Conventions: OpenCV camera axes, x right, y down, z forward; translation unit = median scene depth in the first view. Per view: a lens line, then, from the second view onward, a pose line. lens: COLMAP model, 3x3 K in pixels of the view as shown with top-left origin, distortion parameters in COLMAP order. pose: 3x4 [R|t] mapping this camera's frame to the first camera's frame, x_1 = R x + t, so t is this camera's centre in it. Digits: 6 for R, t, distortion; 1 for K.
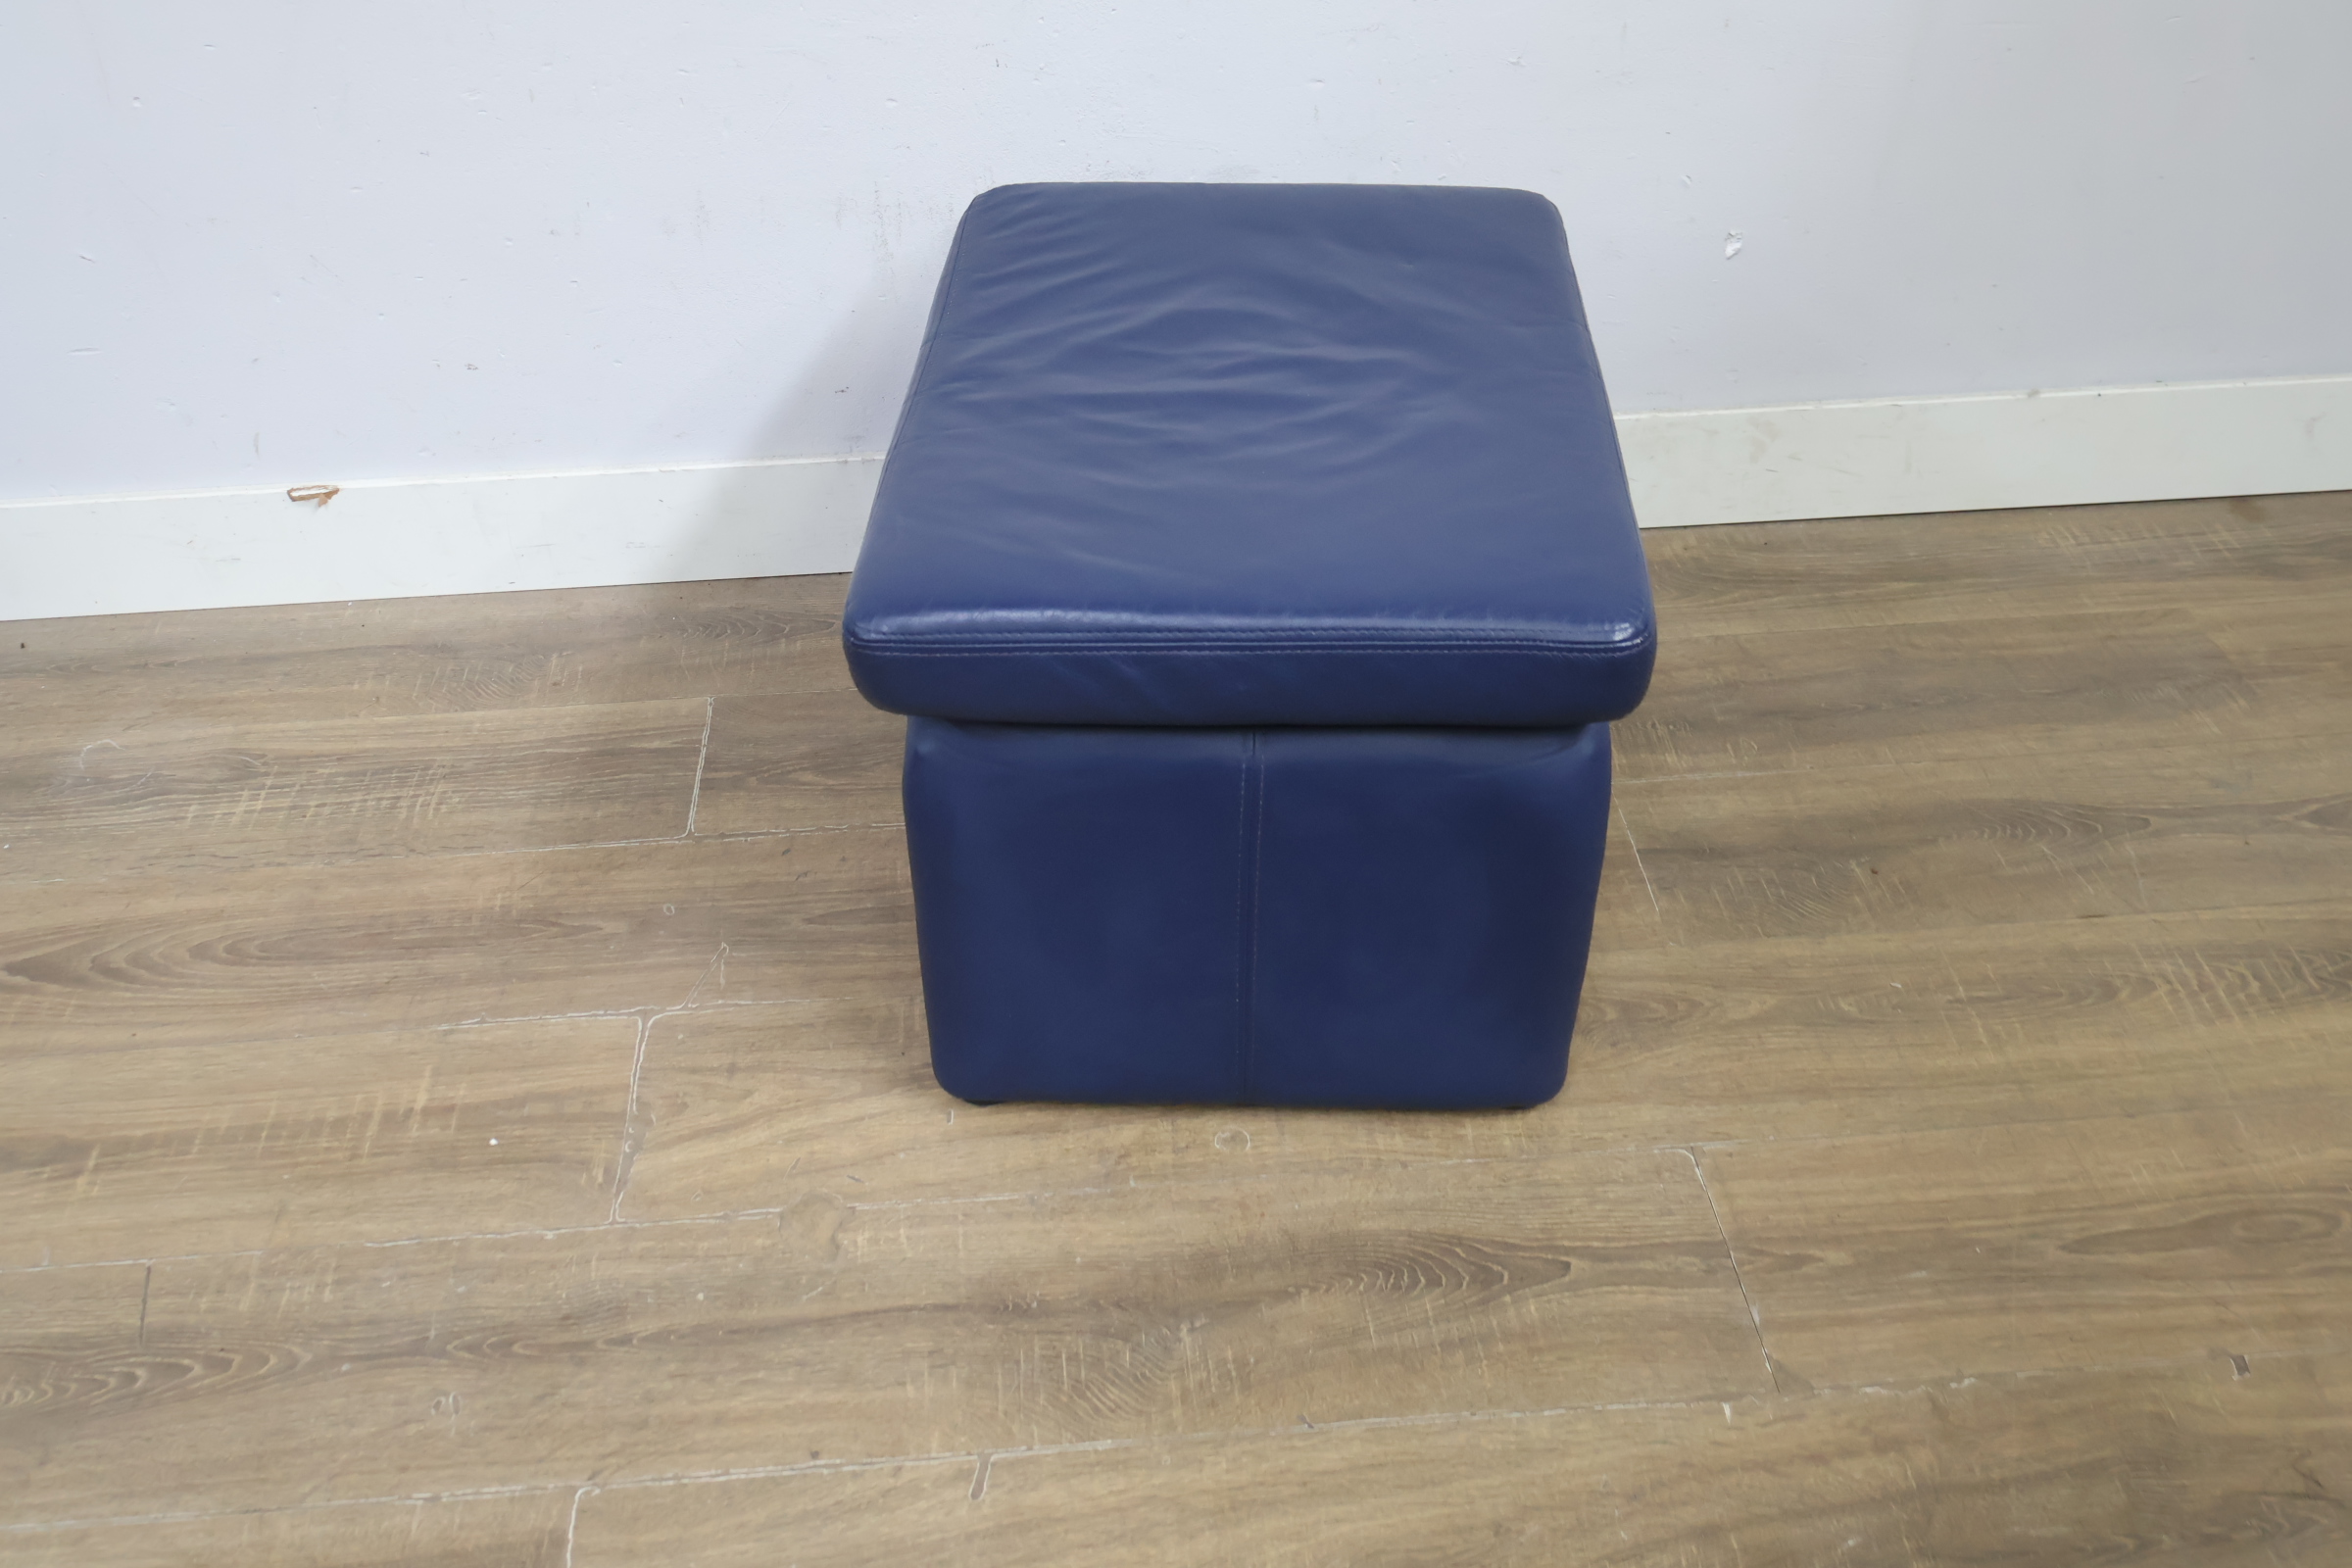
lens RADIAL K [[2209.6, 0, 1174.0], [0, 2209.6, 772.6], [0, 0, 1]] dist [-0.000060, 0.000000]
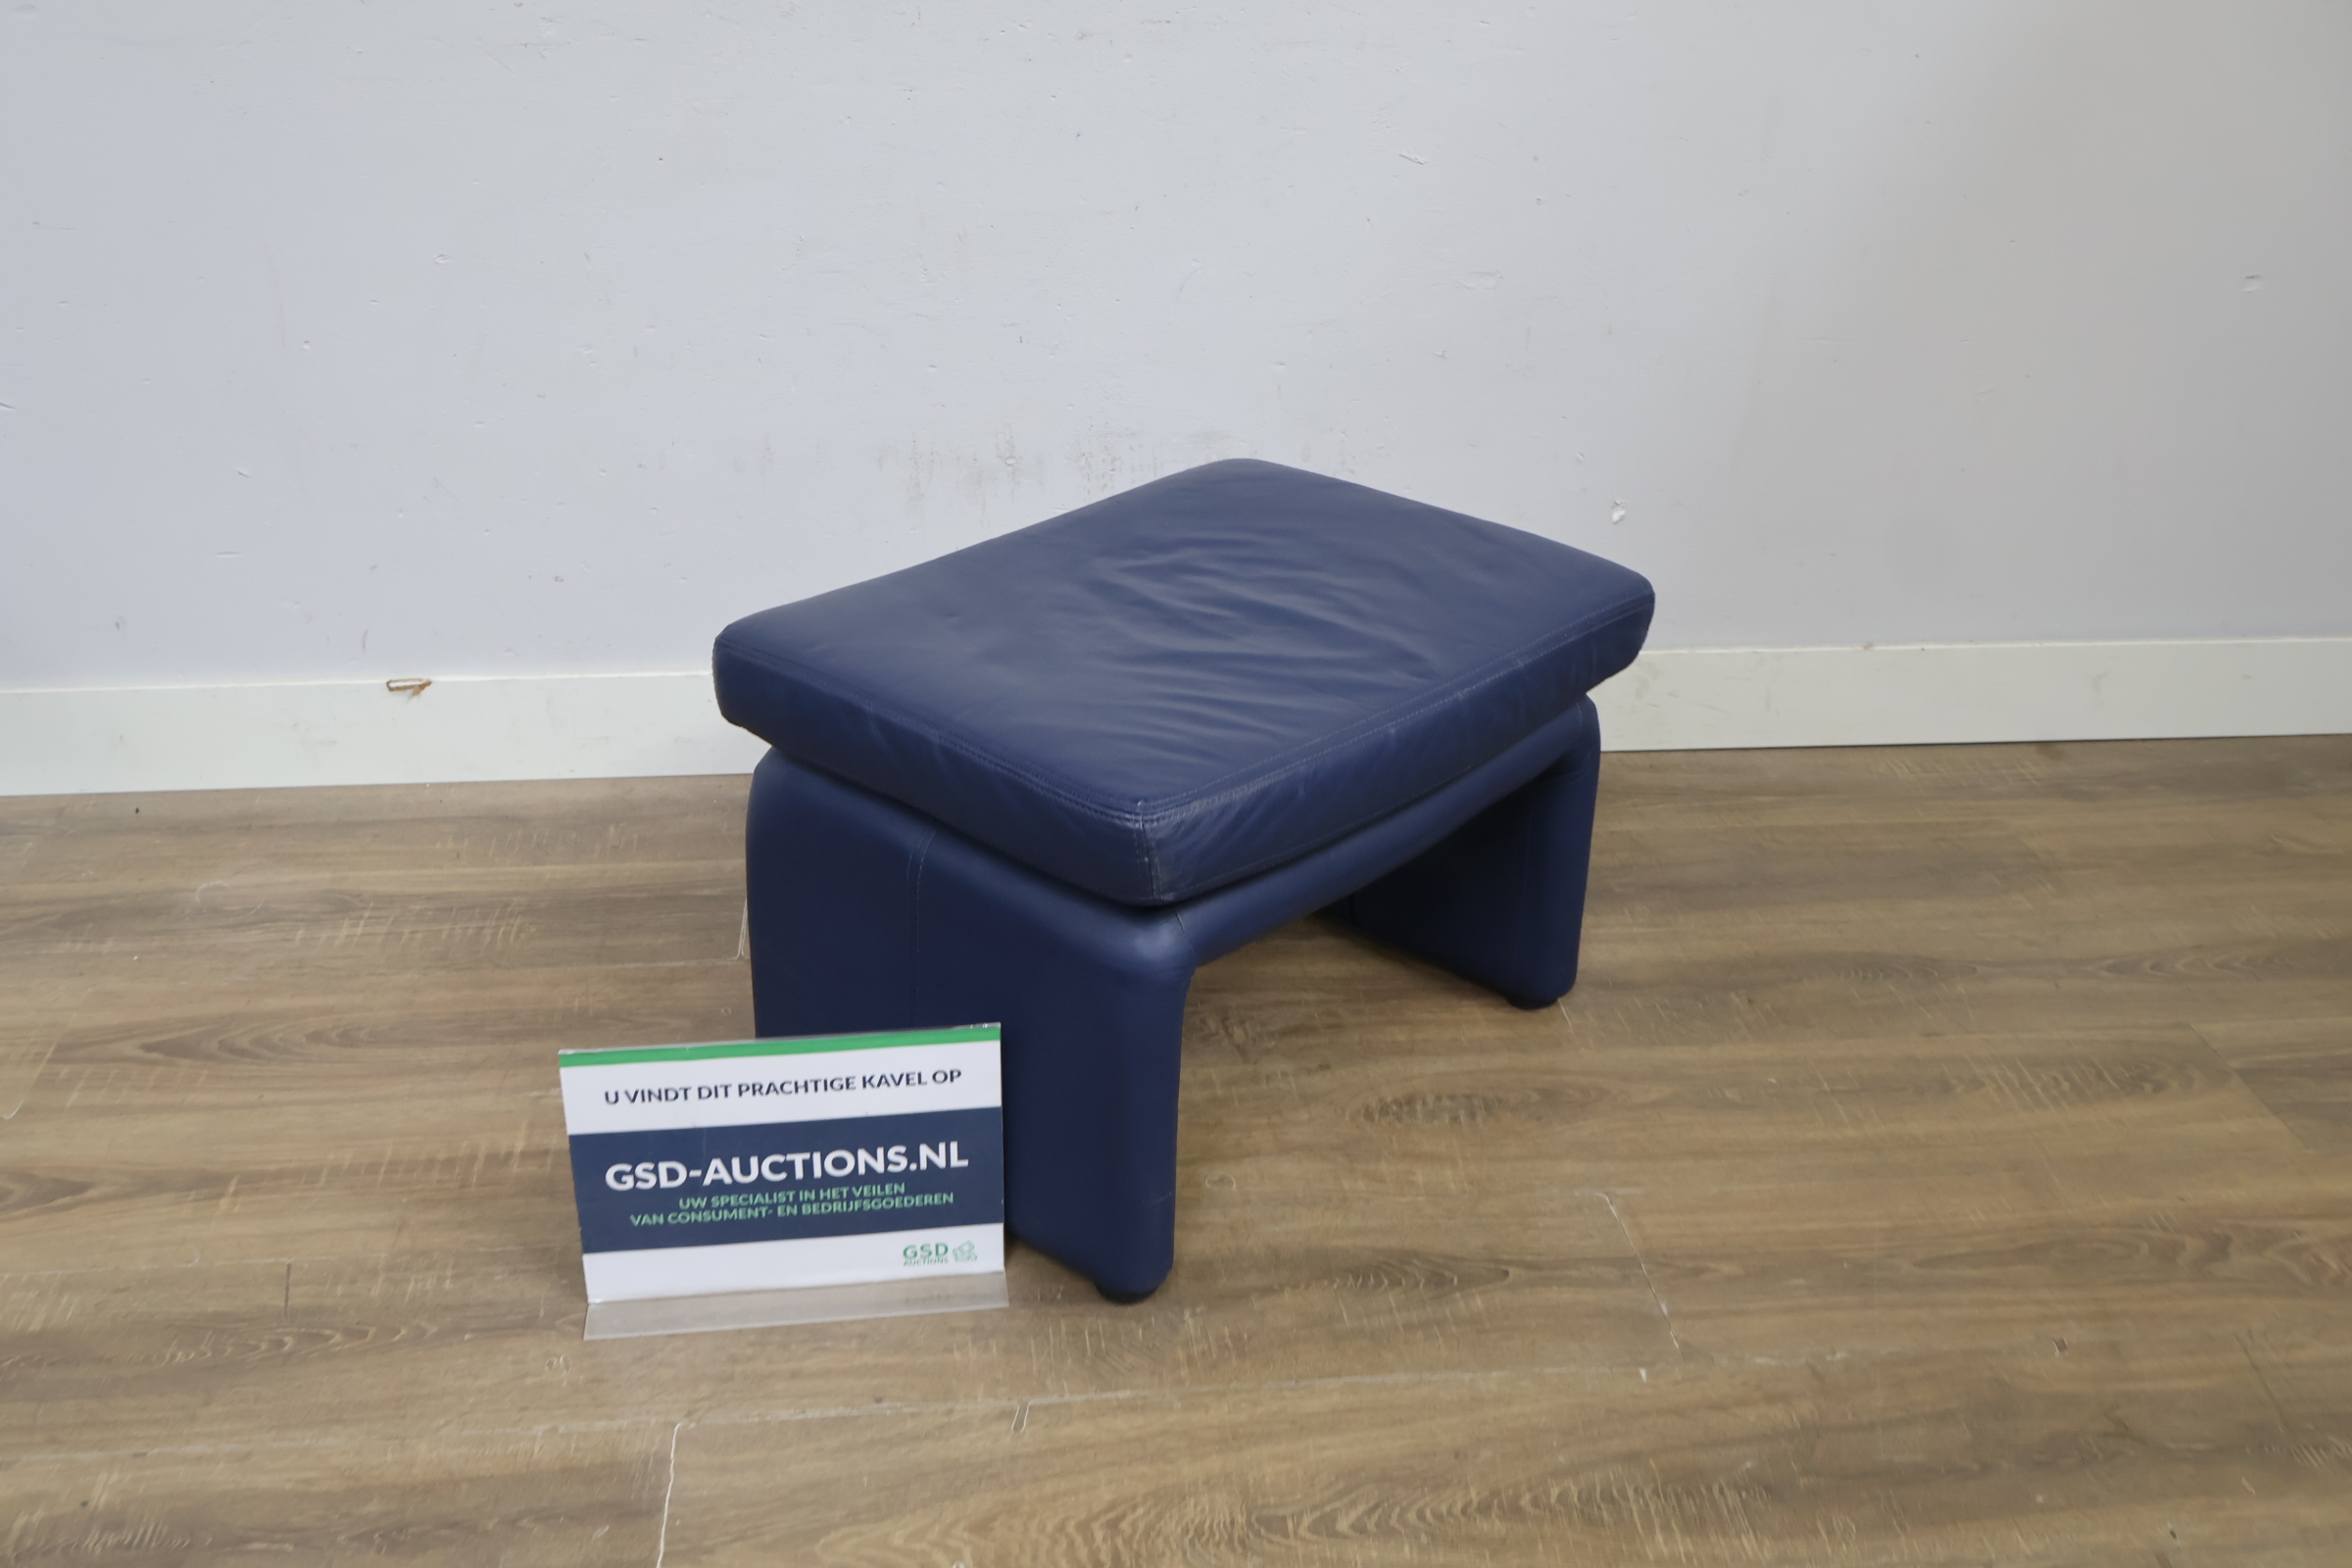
lens RADIAL K [[2209.6, 0, 1164.3], [0, 2209.6, 786.2], [0, 0, 1]] dist [-0.000060, 0.000000]
pose [[0.998564, 0.023949, 0.047919, -0.065813], [-0.014882, 0.983312, -0.181316, 0.174660], [-0.051462, 0.180342, 0.982257, -0.196834]]
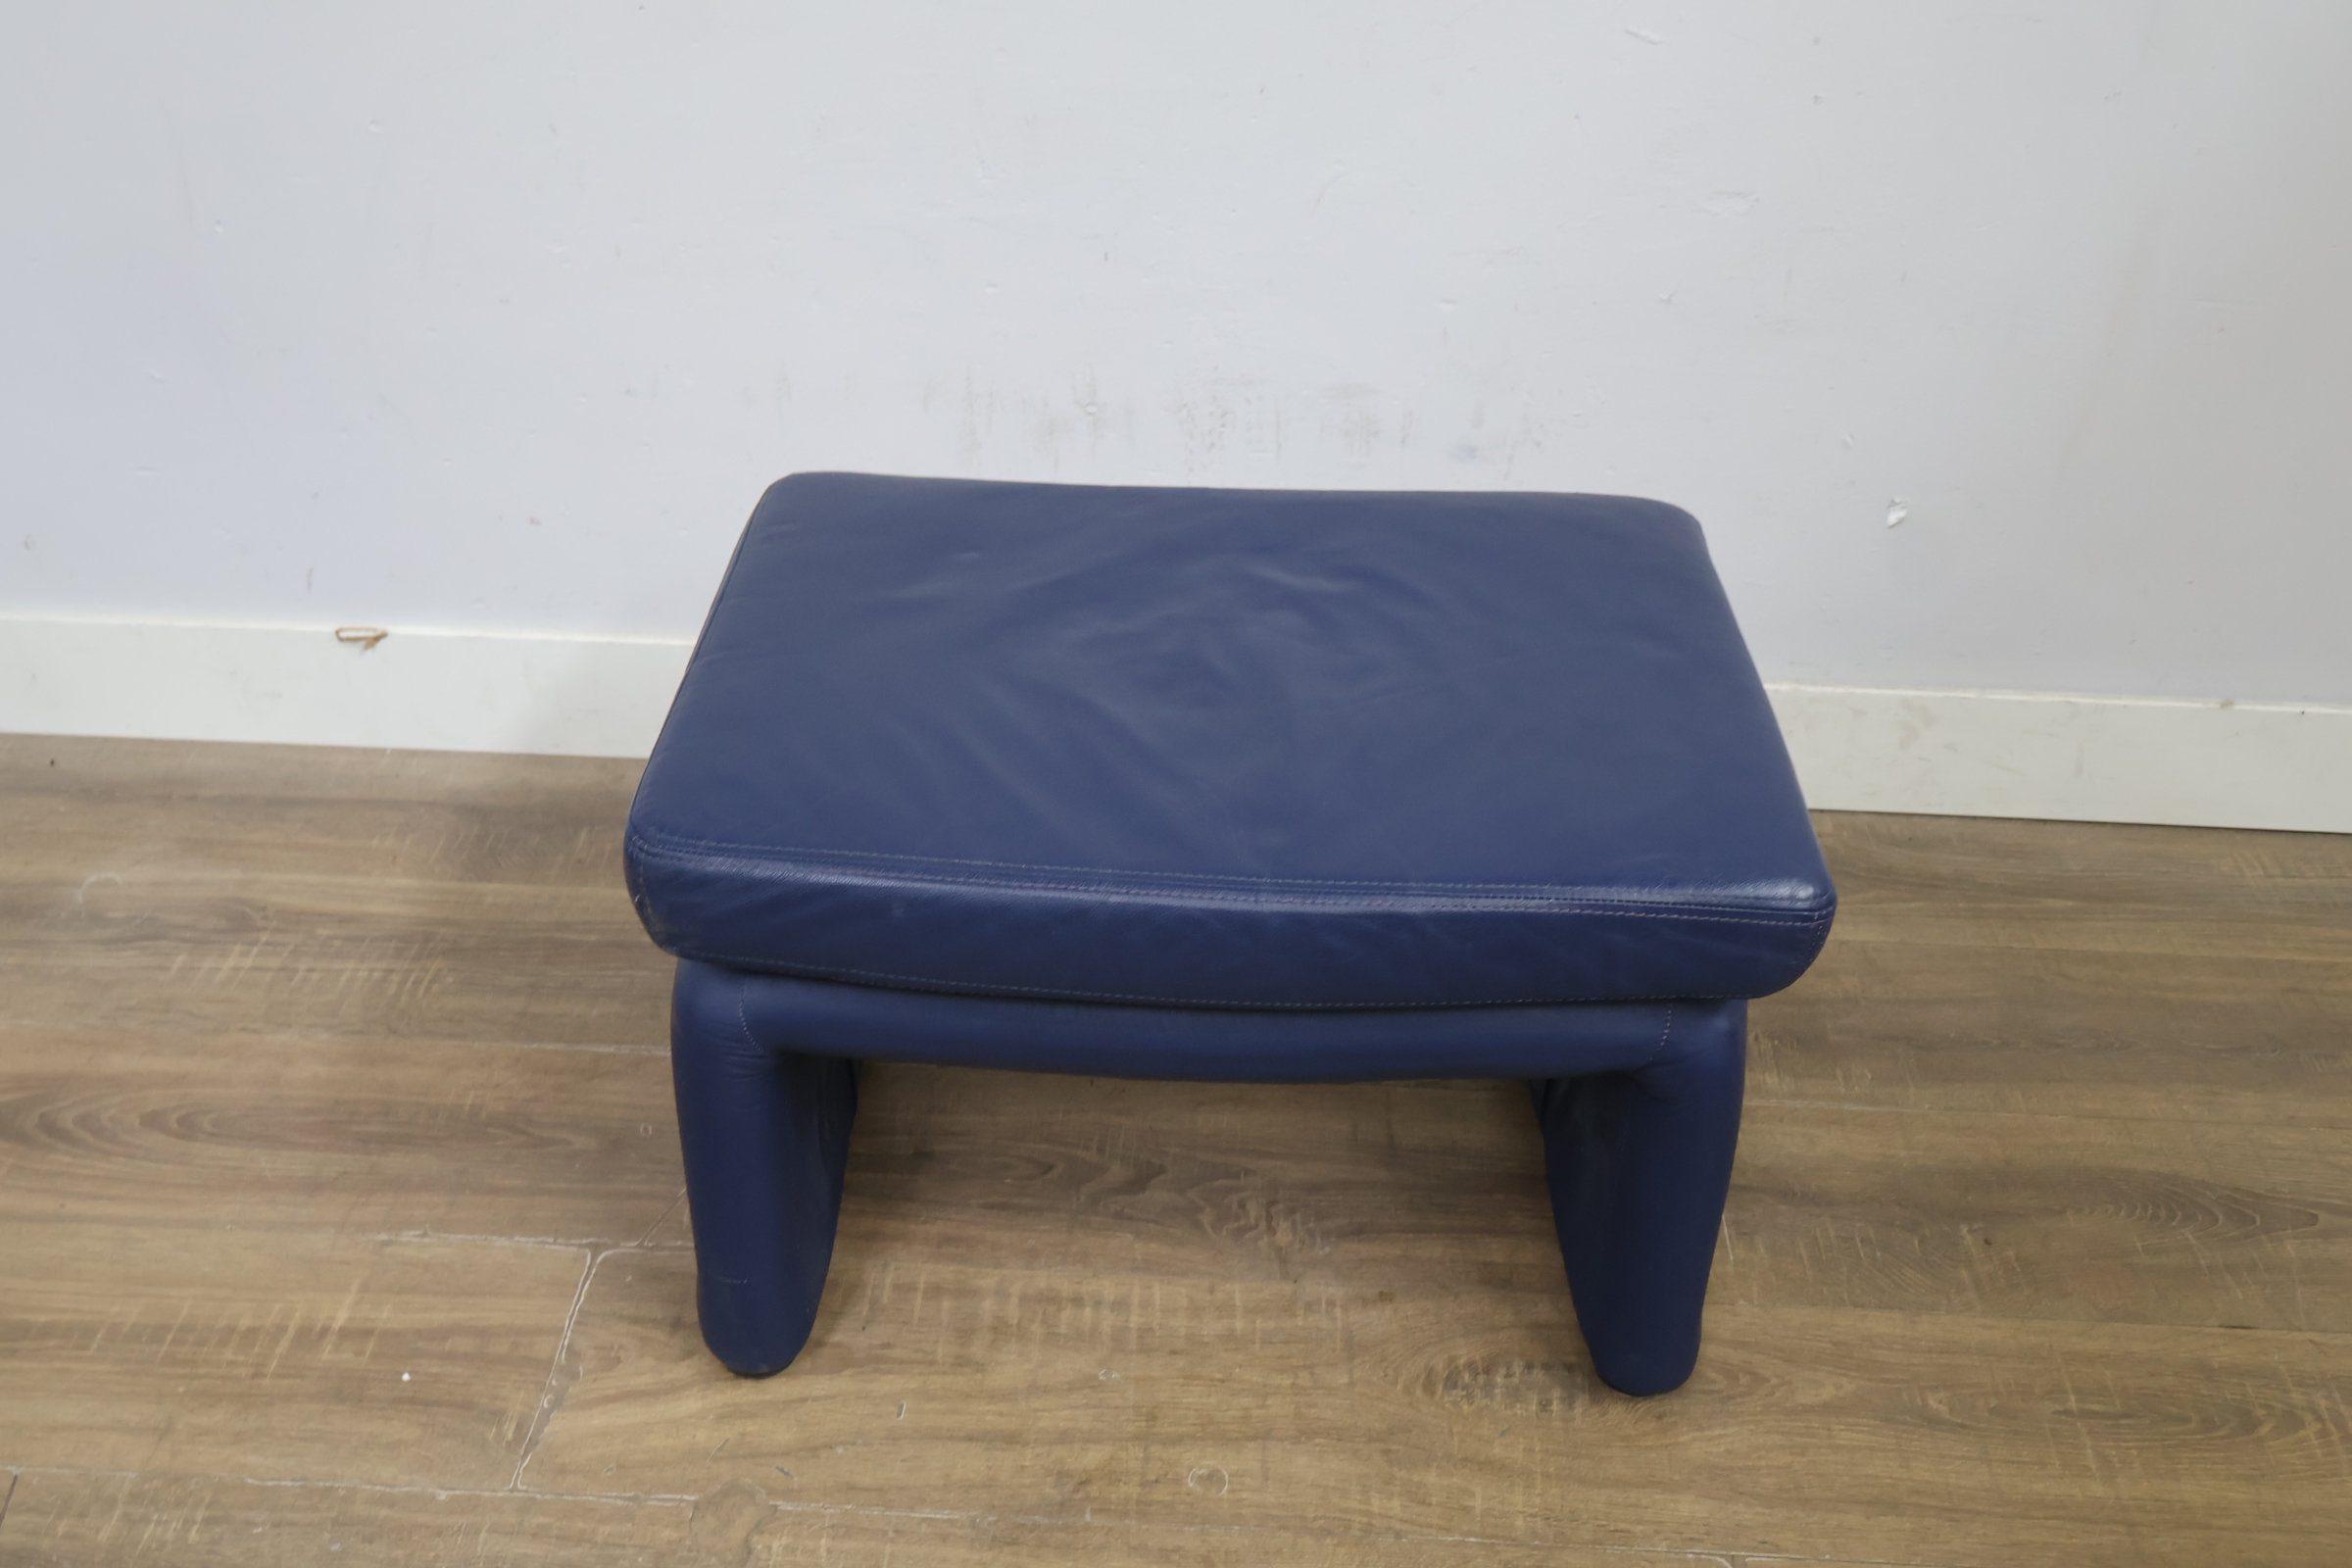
lens RADIAL K [[2264.8, 0, 1158.9], [0, 2264.8, 775.2], [0, 0, 1]] dist [-0.002102, 0.000000]
pose [[0.991274, 0.100429, -0.085379, 0.056557], [-0.105981, 0.992359, -0.063182, -0.054690], [0.078382, 0.071679, 0.994343, 0.077171]]
